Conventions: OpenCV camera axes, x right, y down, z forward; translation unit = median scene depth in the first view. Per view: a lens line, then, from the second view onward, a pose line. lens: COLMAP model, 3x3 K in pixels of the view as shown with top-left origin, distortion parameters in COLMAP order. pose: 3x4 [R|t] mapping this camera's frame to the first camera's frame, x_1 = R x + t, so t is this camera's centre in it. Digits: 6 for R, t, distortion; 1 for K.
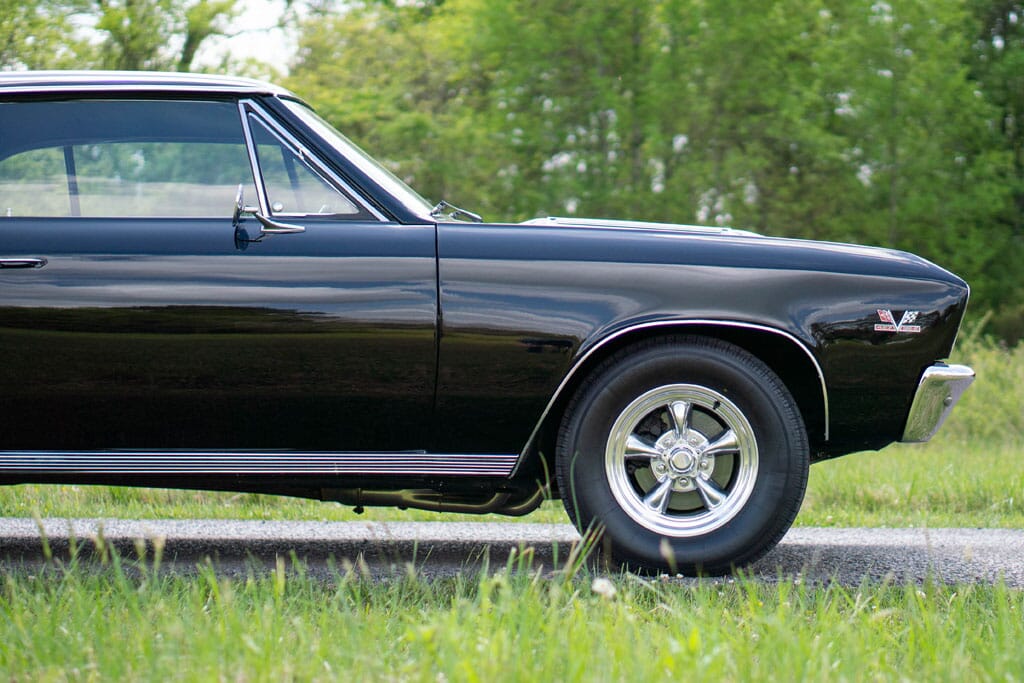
lens RADIAL K [[2535.3, 0, 512.0], [0, 2535.3, 341.5], [0, 0, 1]] dist [0.119509, 0.111701]
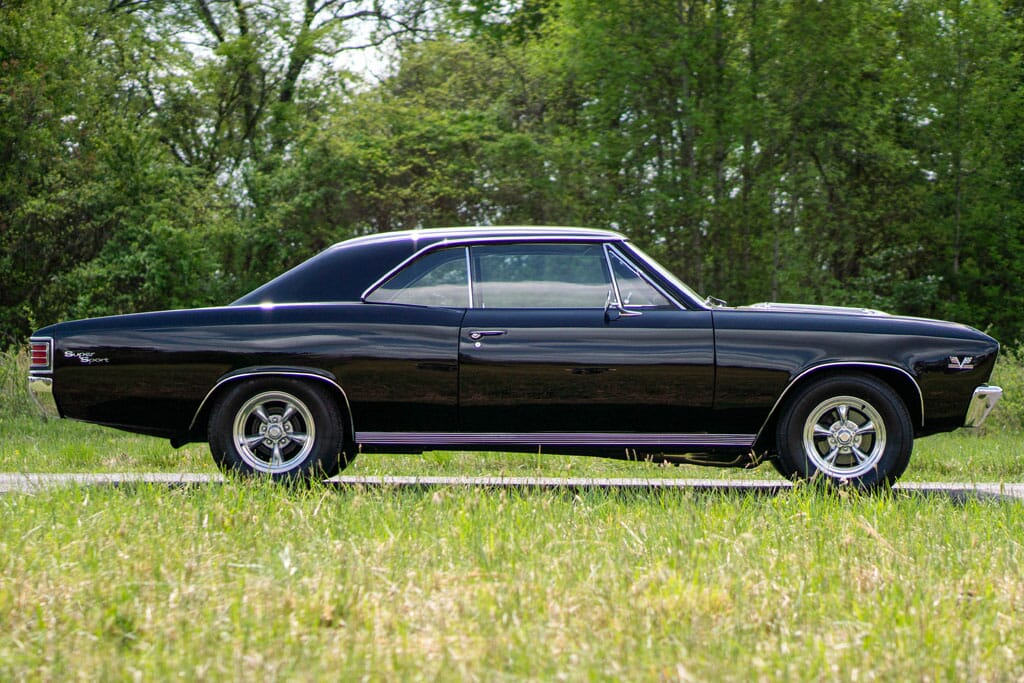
lens RADIAL K [[2535.3, 0, 512.0], [0, 2535.3, 341.5], [0, 0, 1]] dist [0.119509, 0.111701]
pose [[0.999654, -0.002330, -0.026191, -0.126566], [0.002364, 0.999996, 0.001267, -0.026085], [0.026187, -0.001328, 0.999656, -0.861365]]
